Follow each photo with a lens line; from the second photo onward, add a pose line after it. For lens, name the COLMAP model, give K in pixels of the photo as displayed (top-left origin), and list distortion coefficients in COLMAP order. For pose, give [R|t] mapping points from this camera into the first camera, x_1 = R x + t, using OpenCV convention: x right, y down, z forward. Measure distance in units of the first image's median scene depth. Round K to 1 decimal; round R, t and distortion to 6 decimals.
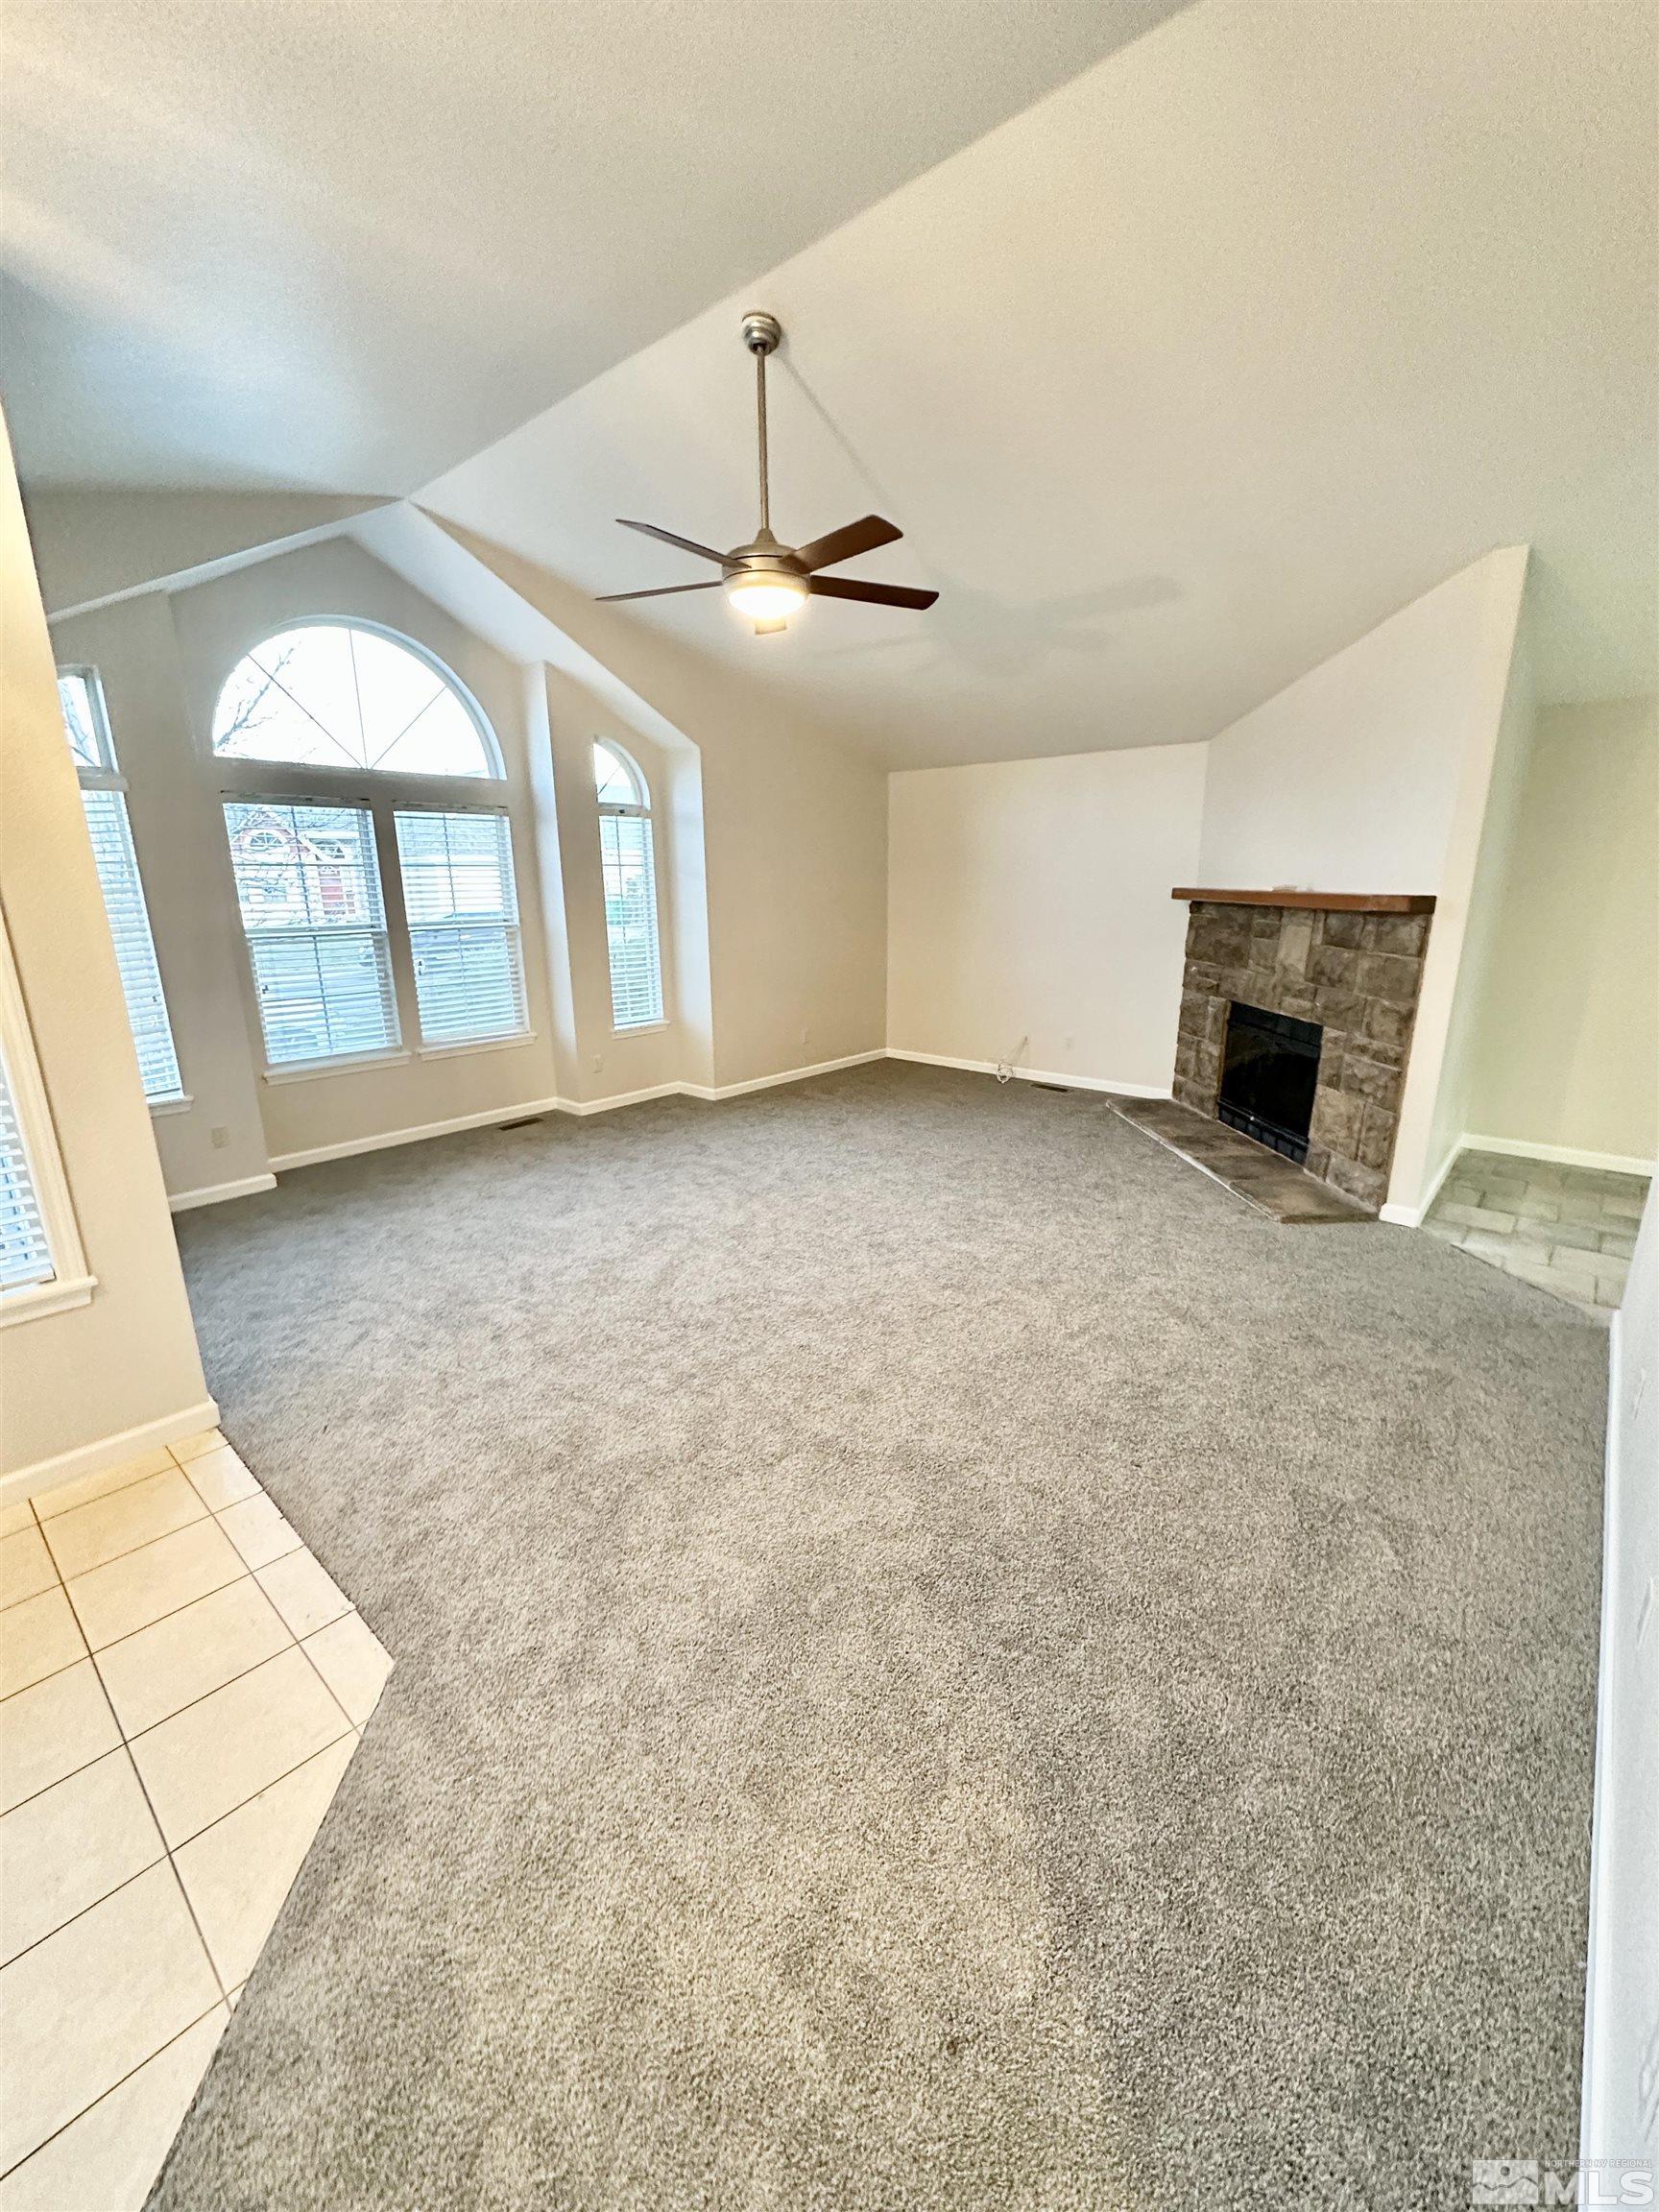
lens RADIAL K [[882.3, 0, 830.9], [0, 882.3, 1107.2], [0, 0, 1]] dist [-0.003438, 0.000252]
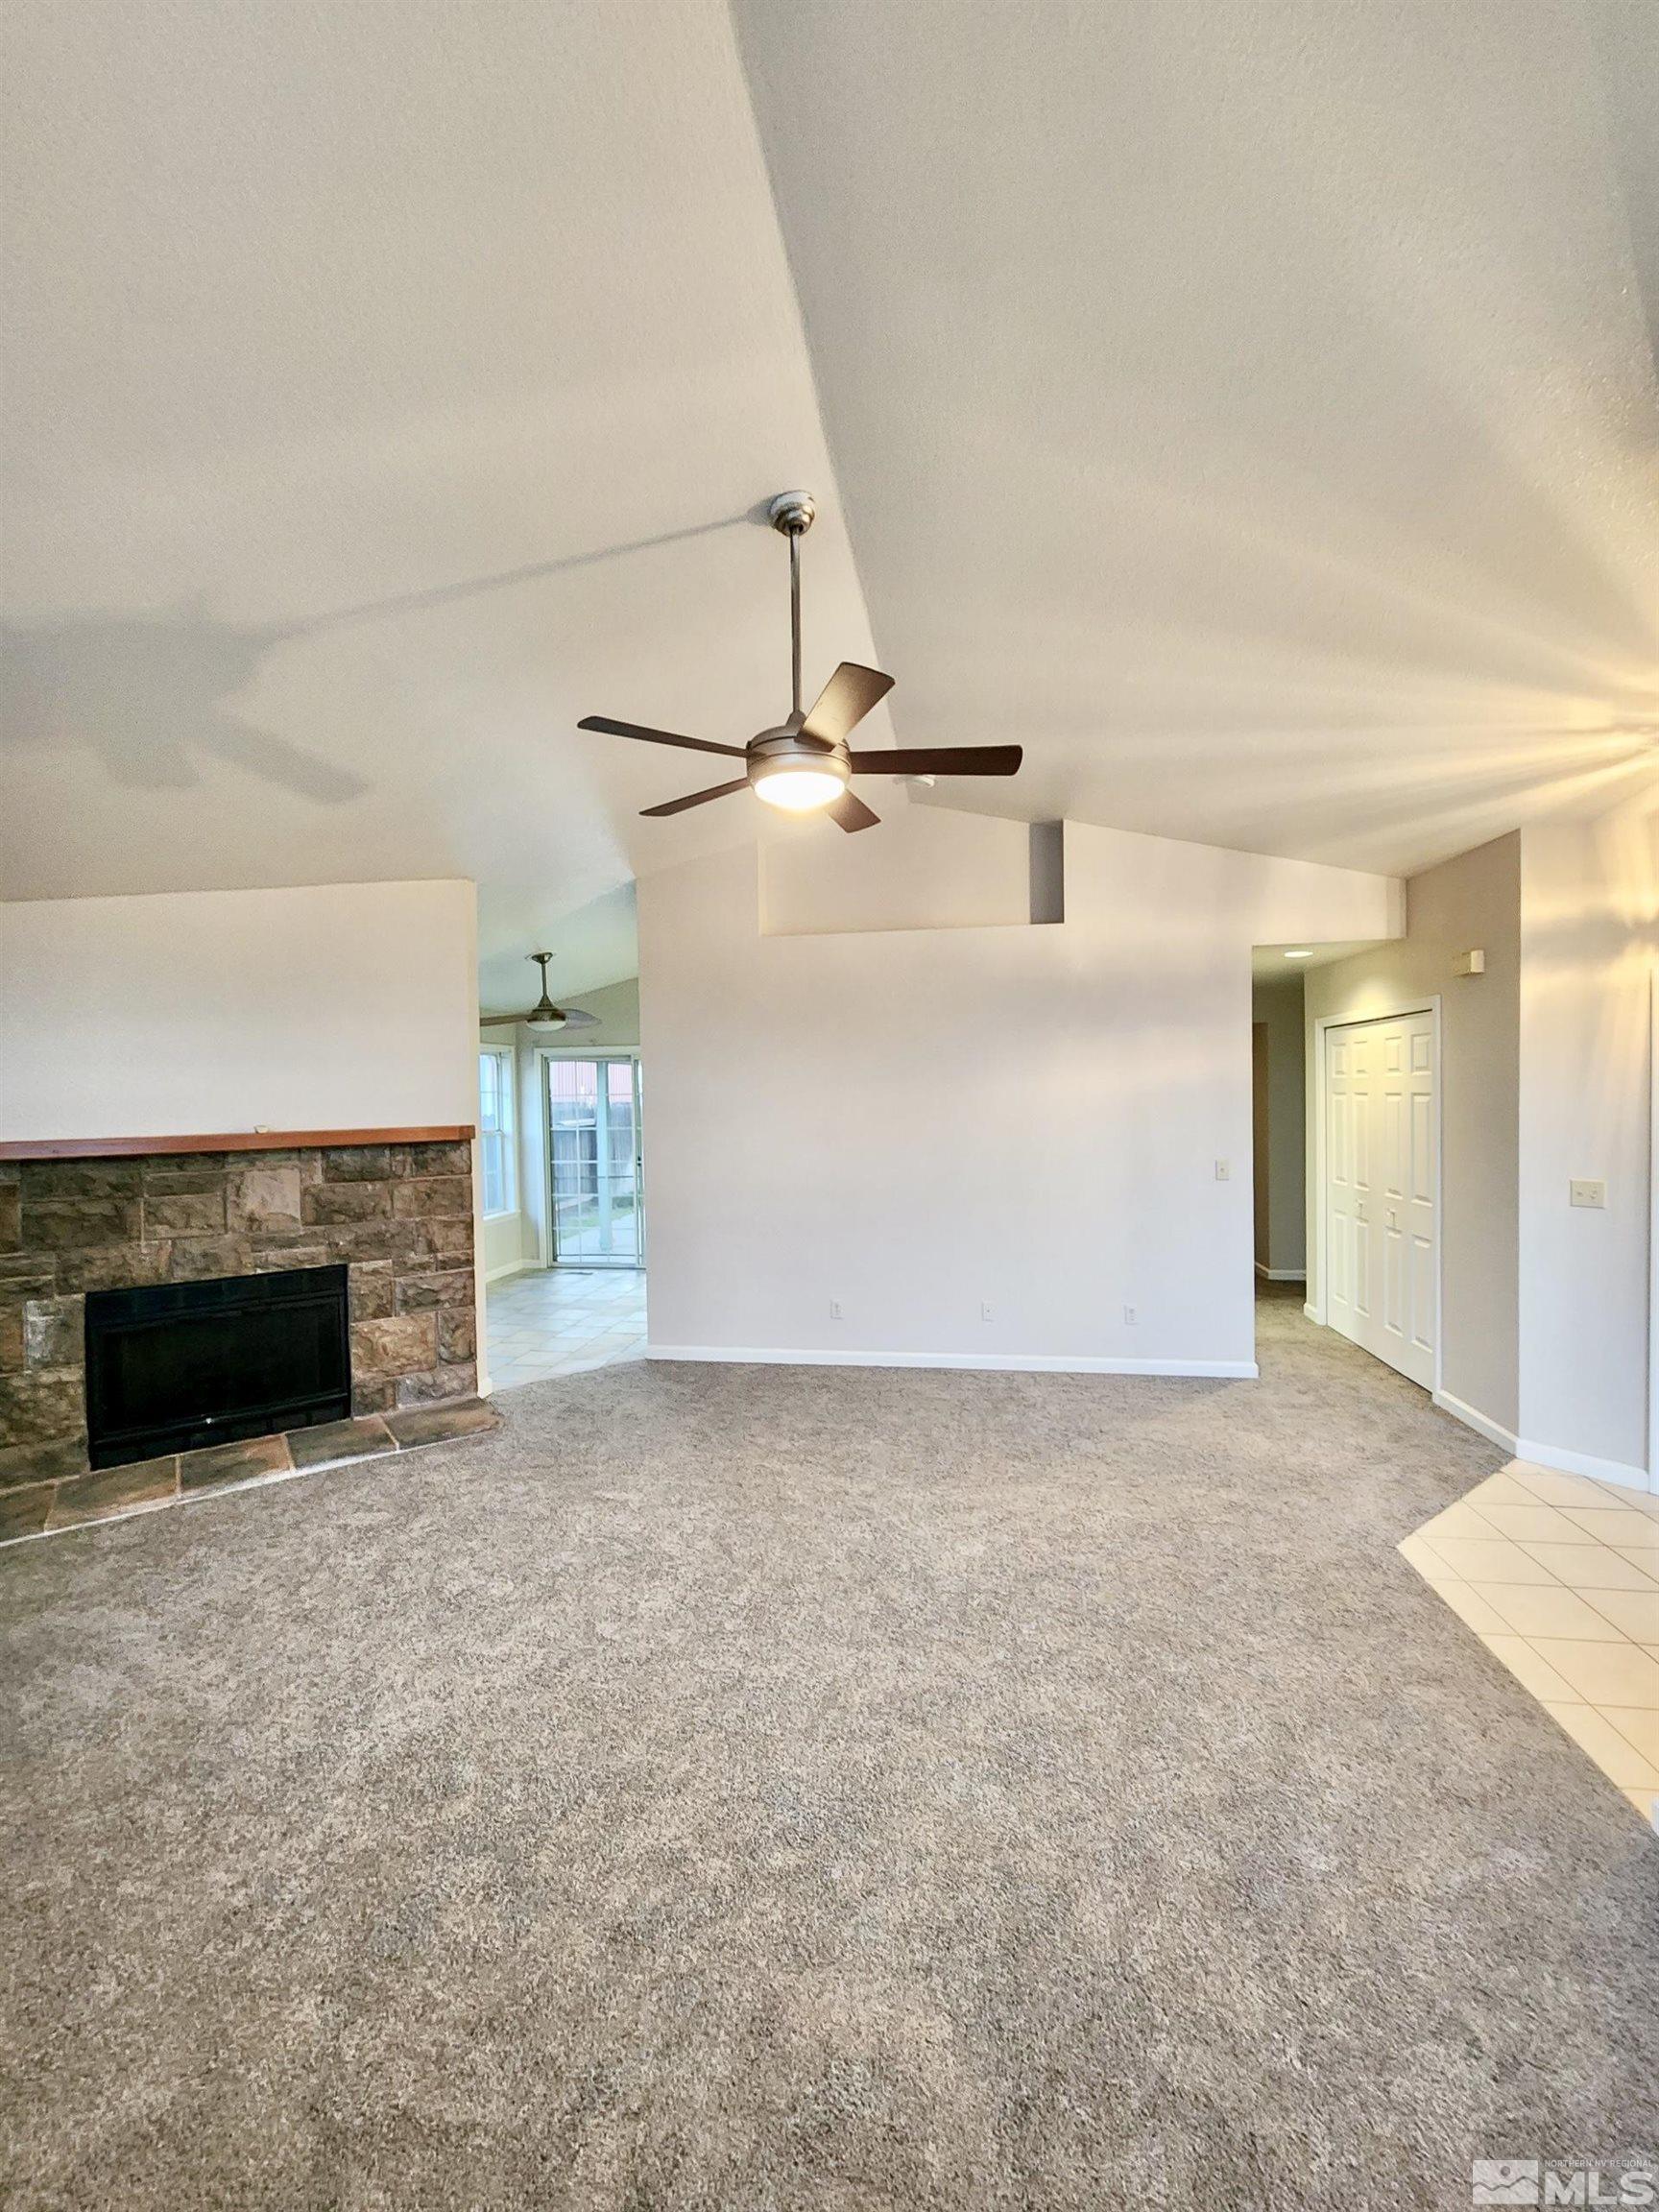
lens RADIAL K [[909.6, 0, 830.4], [0, 909.6, 1110.2], [0, 0, 1]] dist [-0.000306, -0.000001]
pose [[-0.538462, -0.004898, 0.842635, -0.564026], [0.234427, 0.959636, 0.155382, -0.284420], [-0.809384, 0.281204, -0.515579, 1.039714]]
